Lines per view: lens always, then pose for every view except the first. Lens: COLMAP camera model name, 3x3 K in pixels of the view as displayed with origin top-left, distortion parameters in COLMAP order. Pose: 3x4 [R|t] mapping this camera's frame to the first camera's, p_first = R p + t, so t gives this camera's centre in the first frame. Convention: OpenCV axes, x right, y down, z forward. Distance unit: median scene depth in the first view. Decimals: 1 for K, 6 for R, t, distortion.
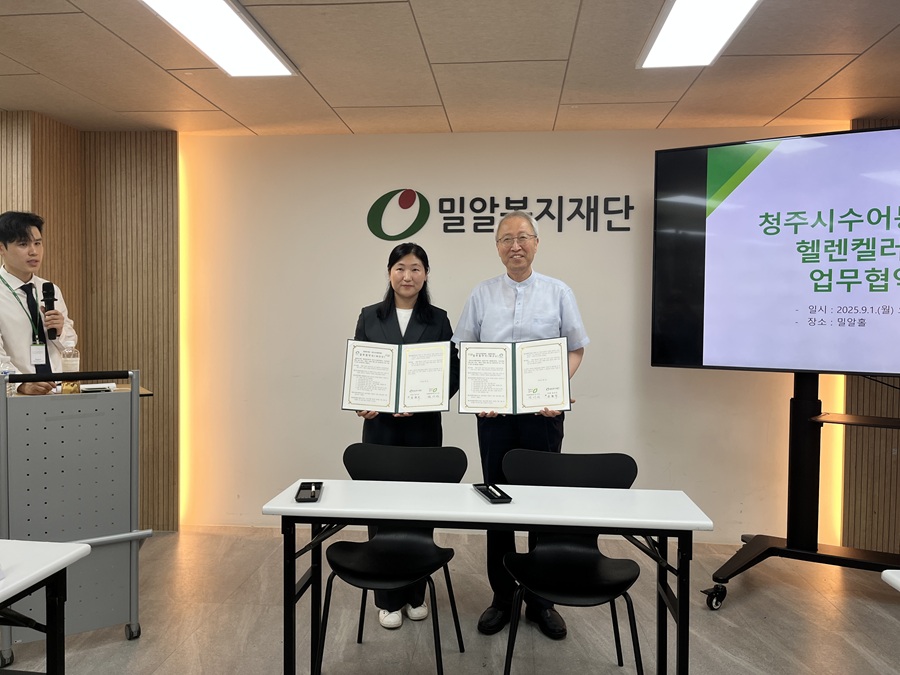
lens RADIAL K [[698.6, 0, 450.0], [0, 698.6, 337.5], [0, 0, 1]] dist [0.075053, -0.124625]
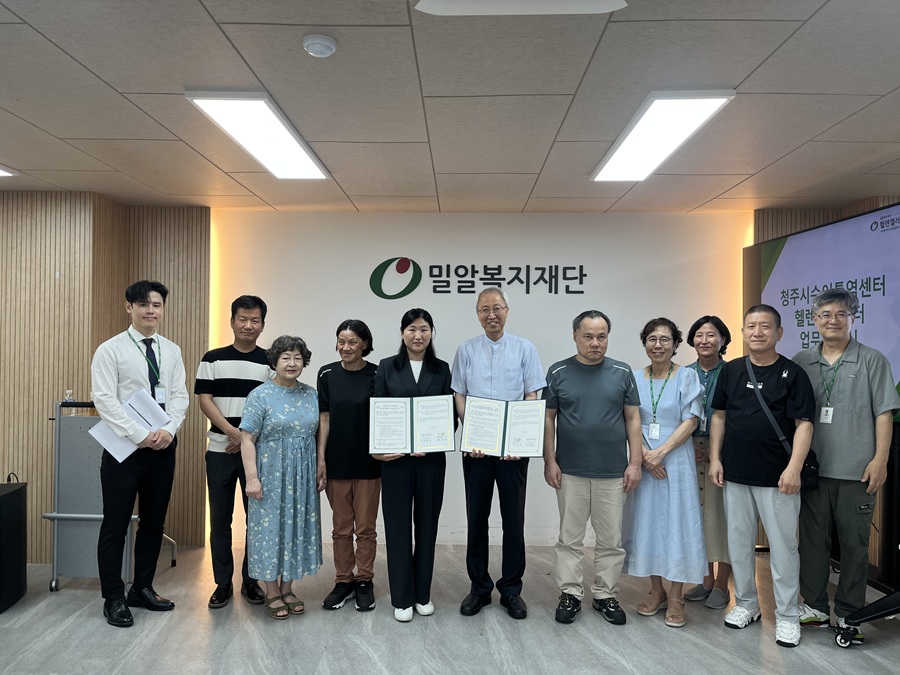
lens RADIAL K [[698.6, 0, 450.0], [0, 698.6, 337.5], [0, 0, 1]] dist [0.075053, -0.124625]
pose [[0.997407, 0.003681, 0.071871, -0.068032], [-0.000421, 0.998972, -0.045330, -0.018212], [-0.071964, 0.045182, 0.996383, -0.213161]]
